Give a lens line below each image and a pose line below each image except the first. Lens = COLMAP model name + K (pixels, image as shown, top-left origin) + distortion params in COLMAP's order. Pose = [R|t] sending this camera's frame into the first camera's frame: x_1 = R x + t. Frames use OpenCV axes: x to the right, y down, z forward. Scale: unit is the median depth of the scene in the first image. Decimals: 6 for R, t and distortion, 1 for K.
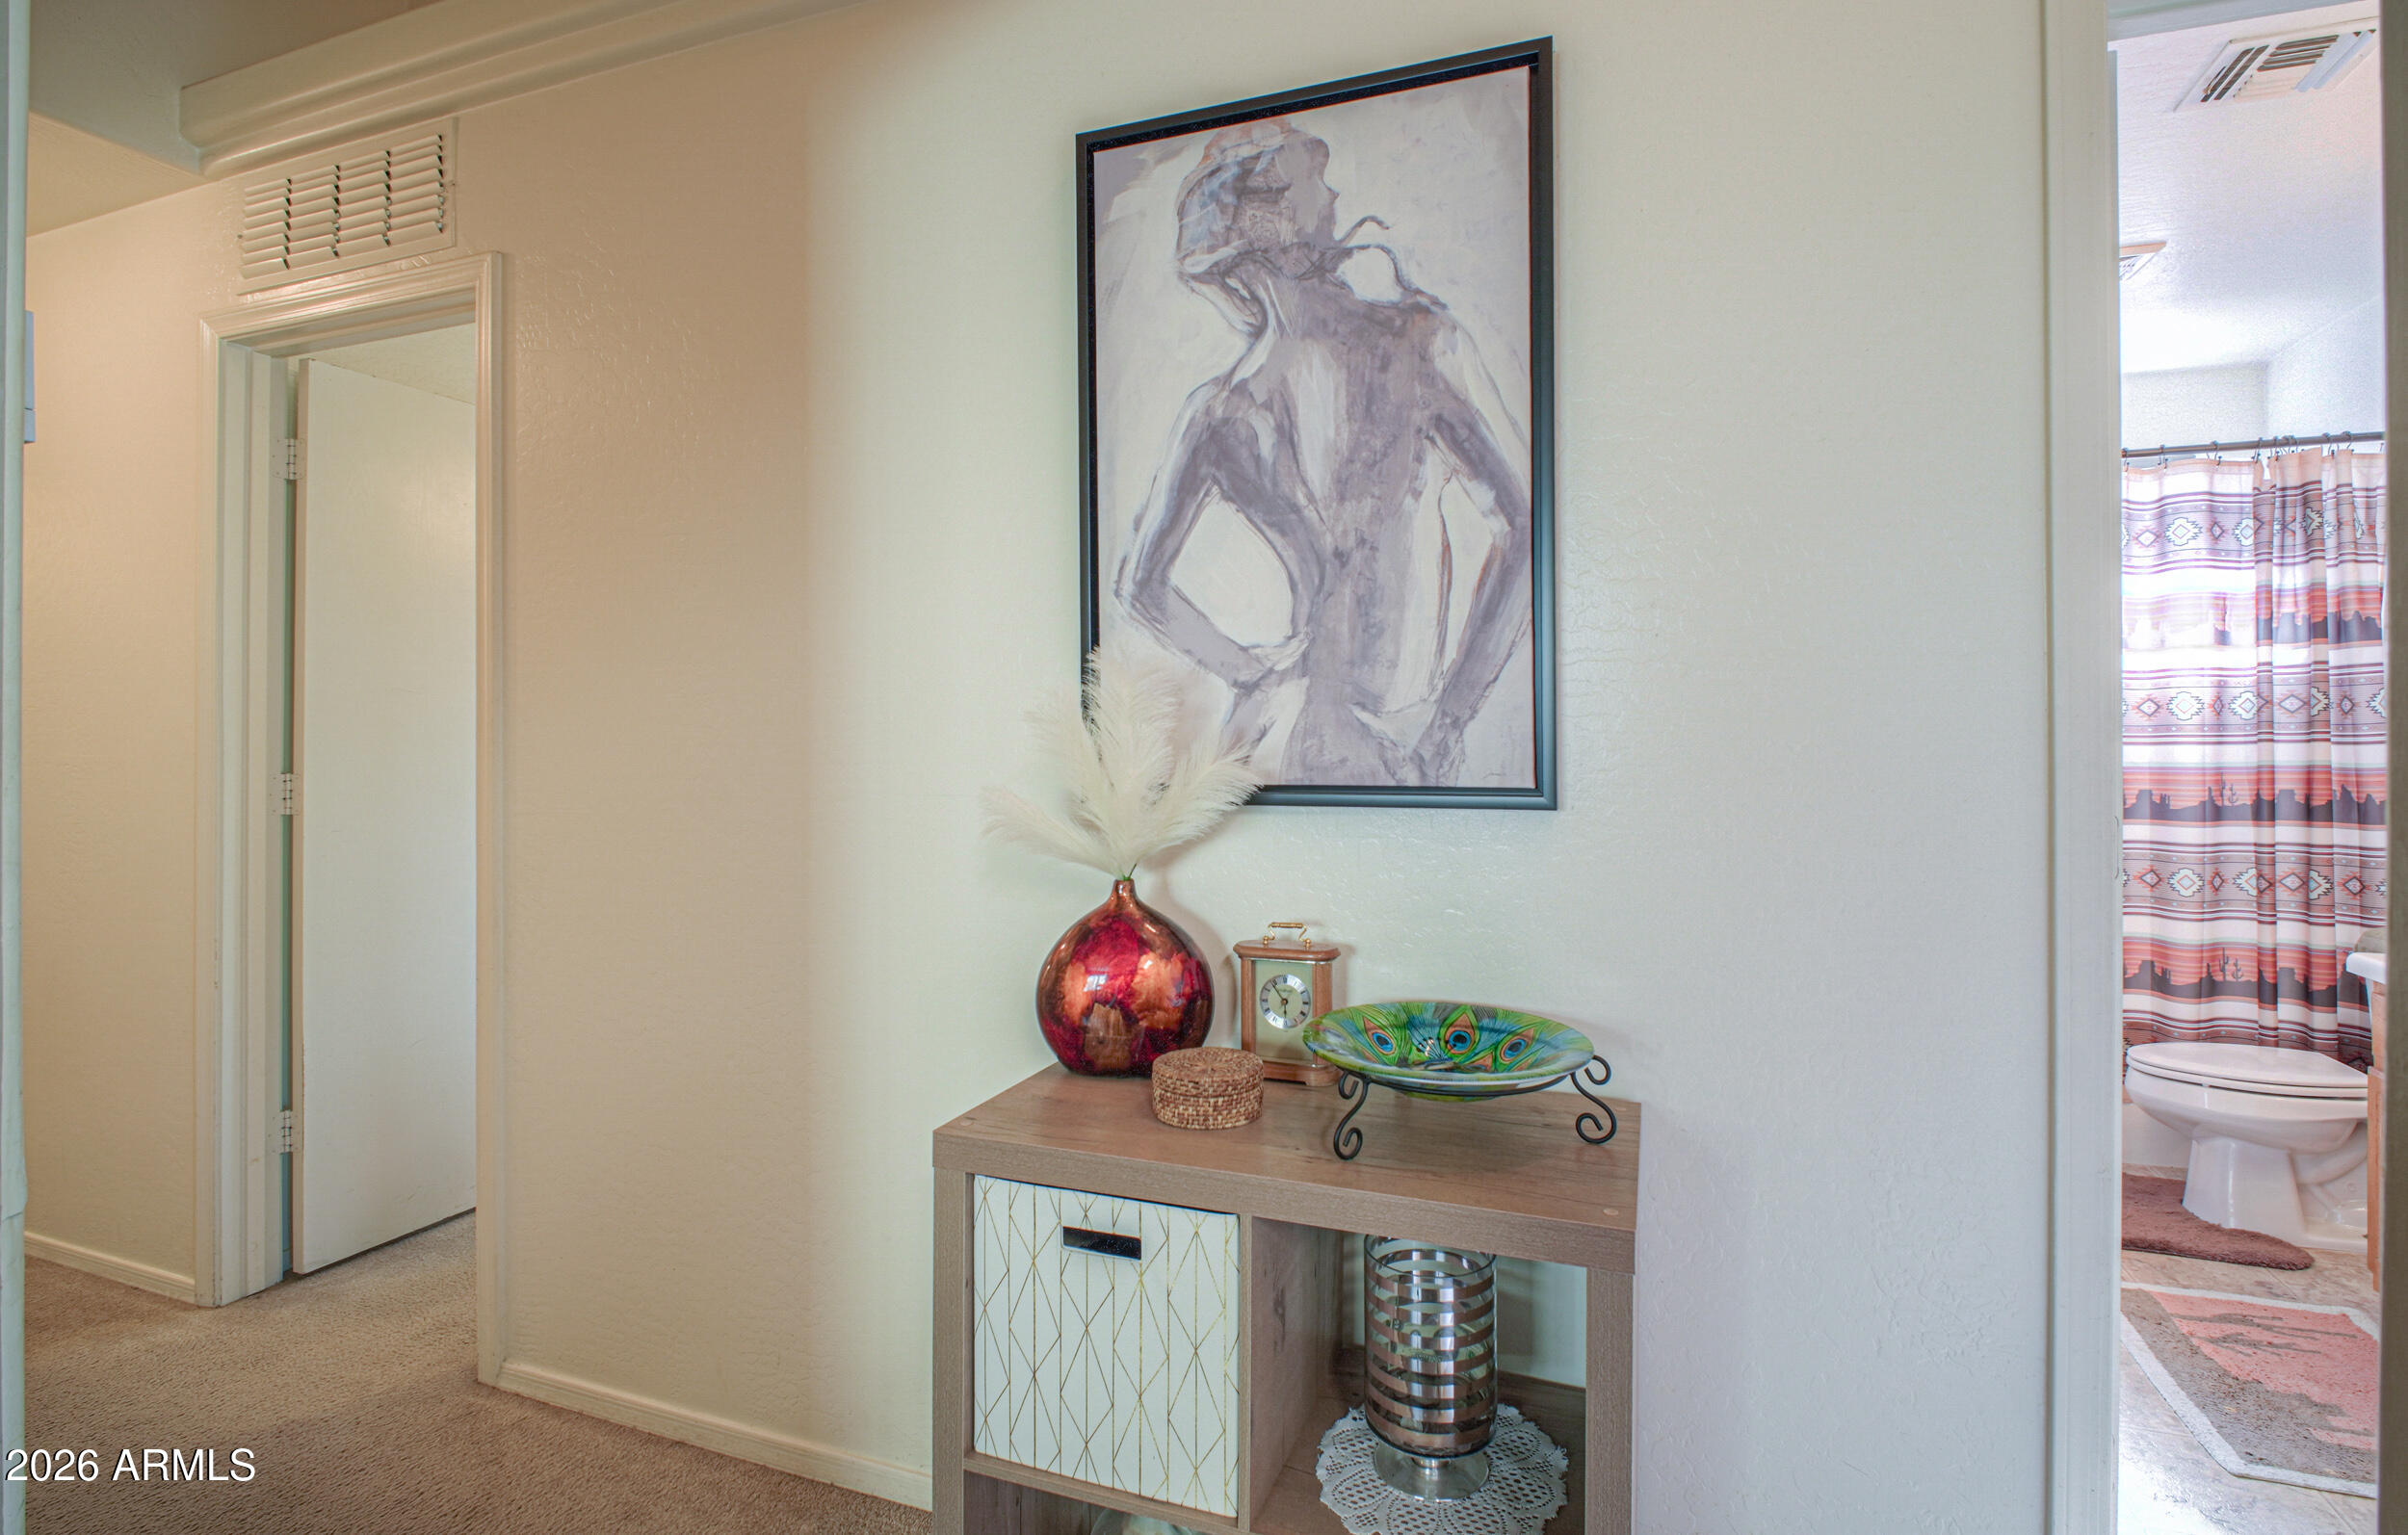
lens RADIAL K [[1141.4, 0, 1251.0], [0, 1141.4, 738.1], [0, 0, 1]] dist [-0.006098, -0.001093]
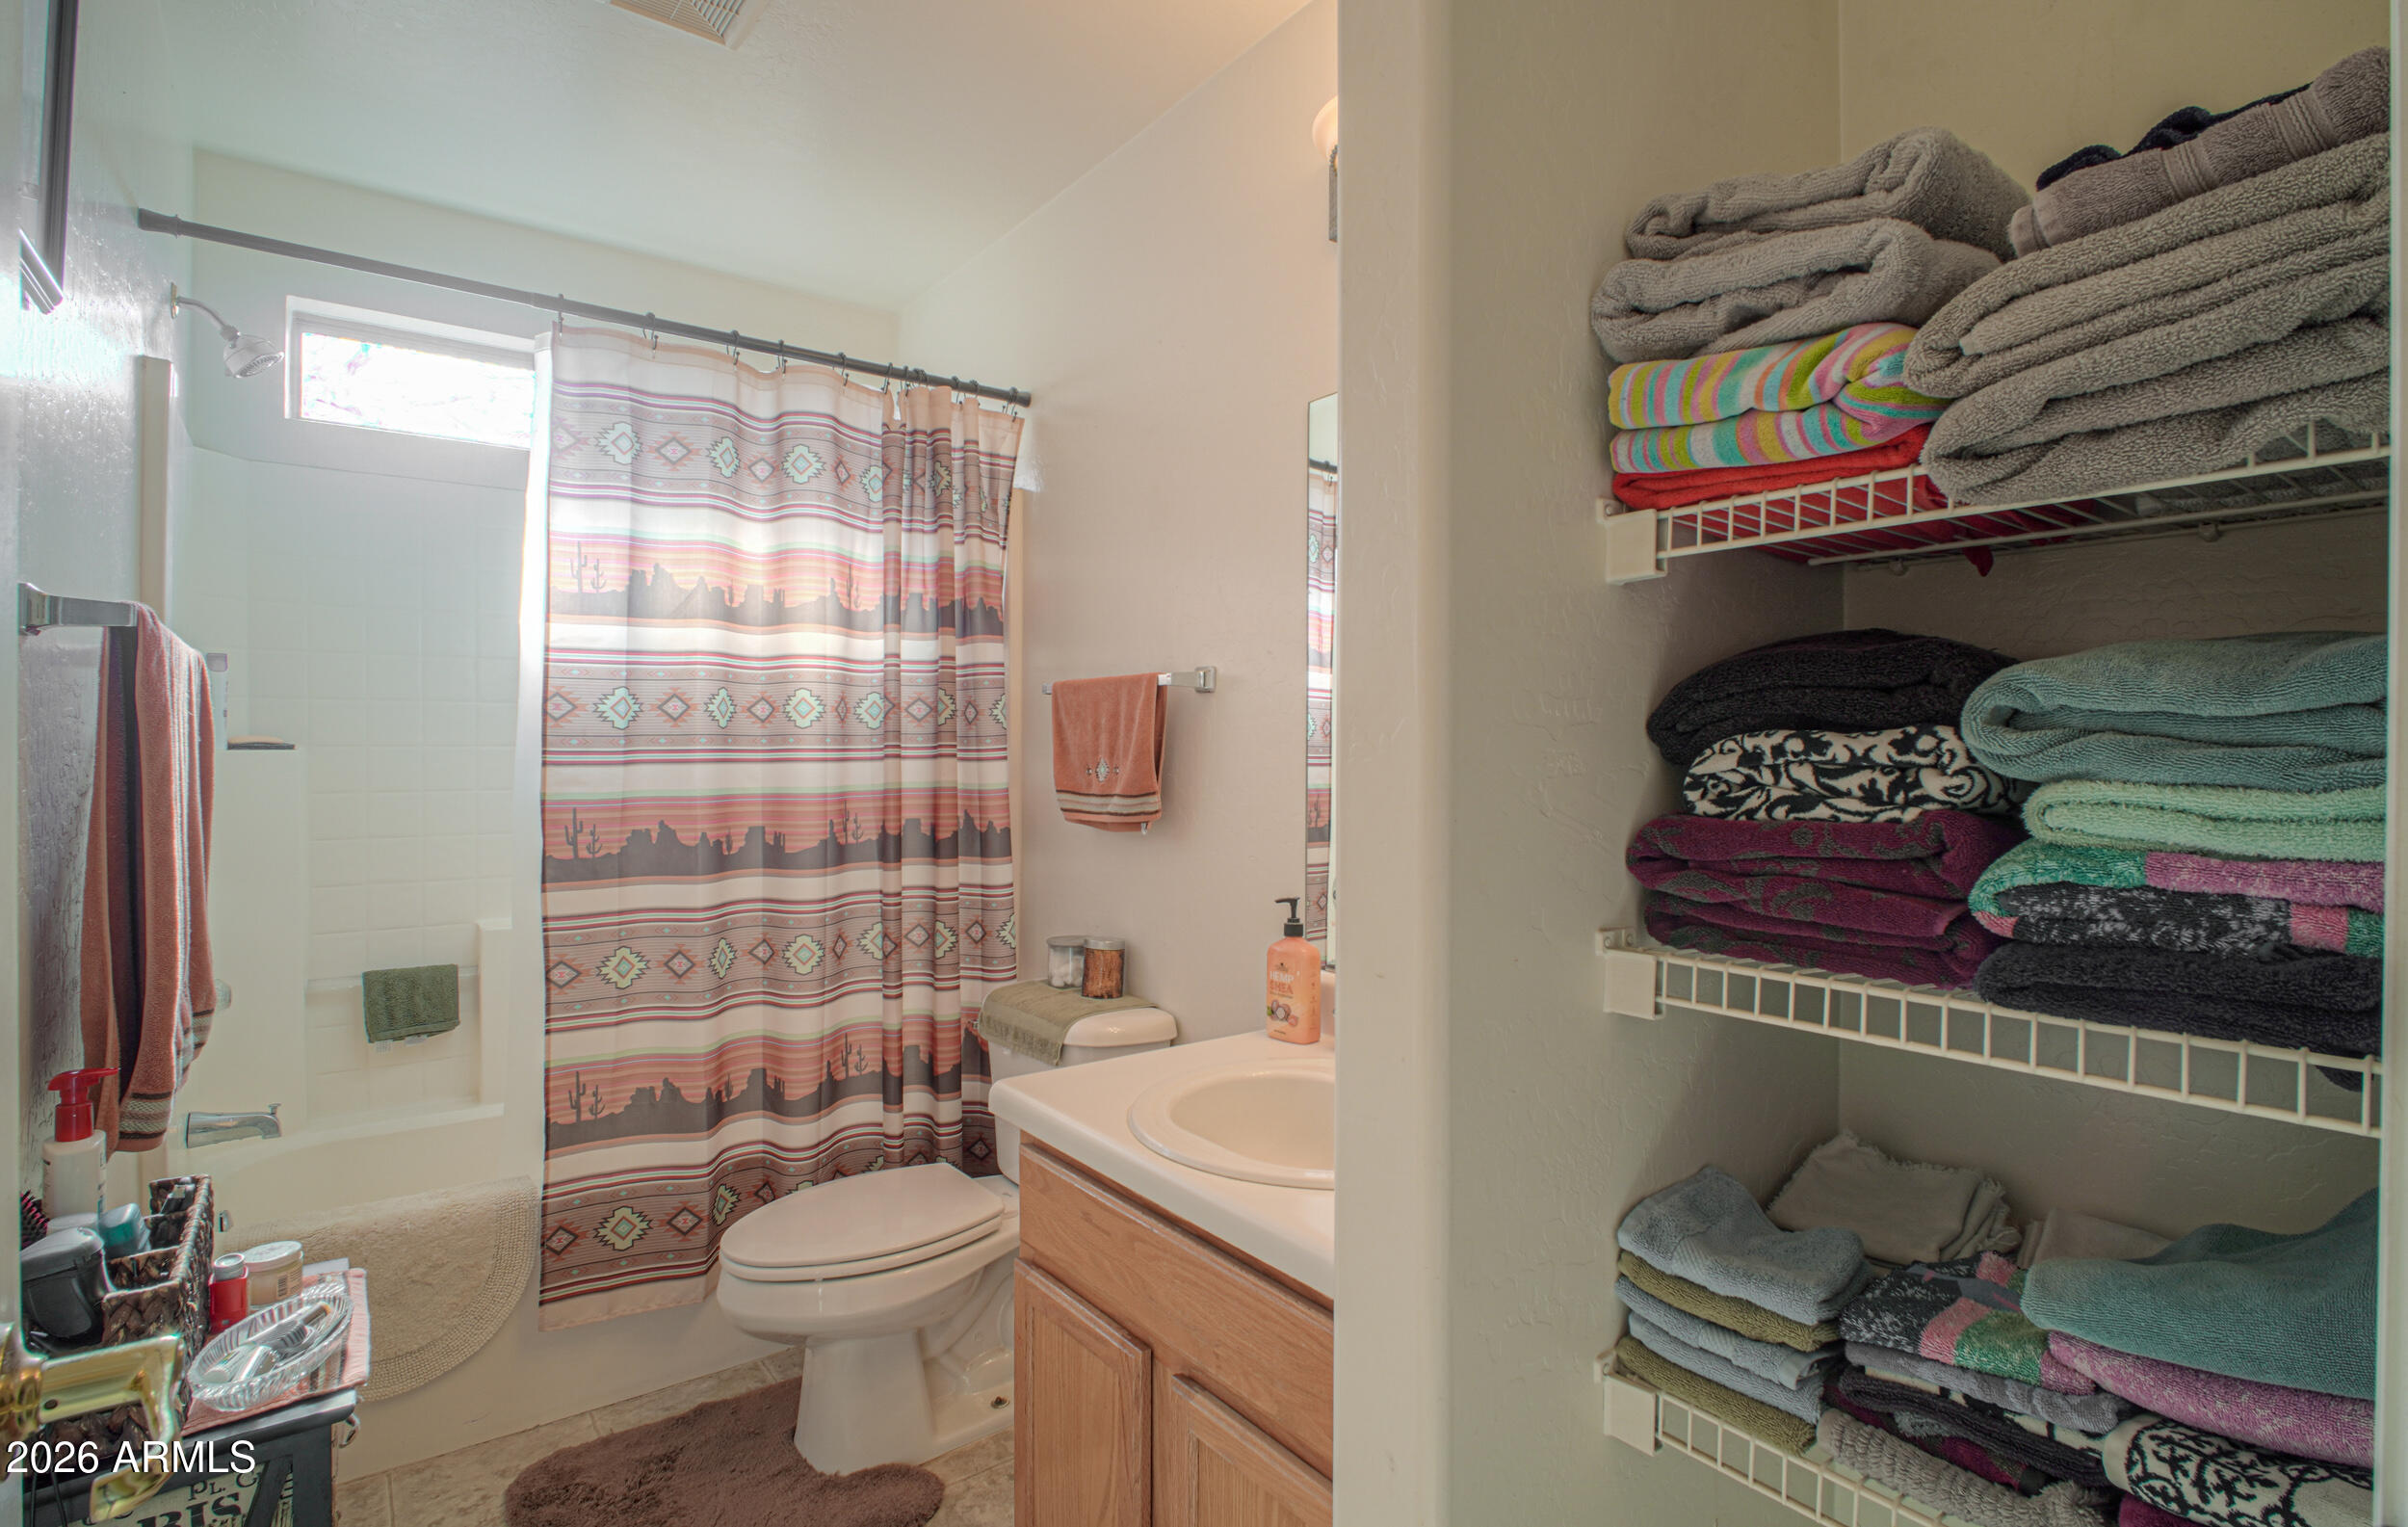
lens RADIAL K [[1141.6, 0, 1251.0], [0, 1141.6, 734.1], [0, 0, 1]] dist [-0.006098, -0.001093]
pose [[0.509777, 0.015148, 0.860173, 0.355890], [-0.001424, 0.999858, -0.016763, -0.000311], [-0.860305, 0.007320, 0.509726, 0.400562]]
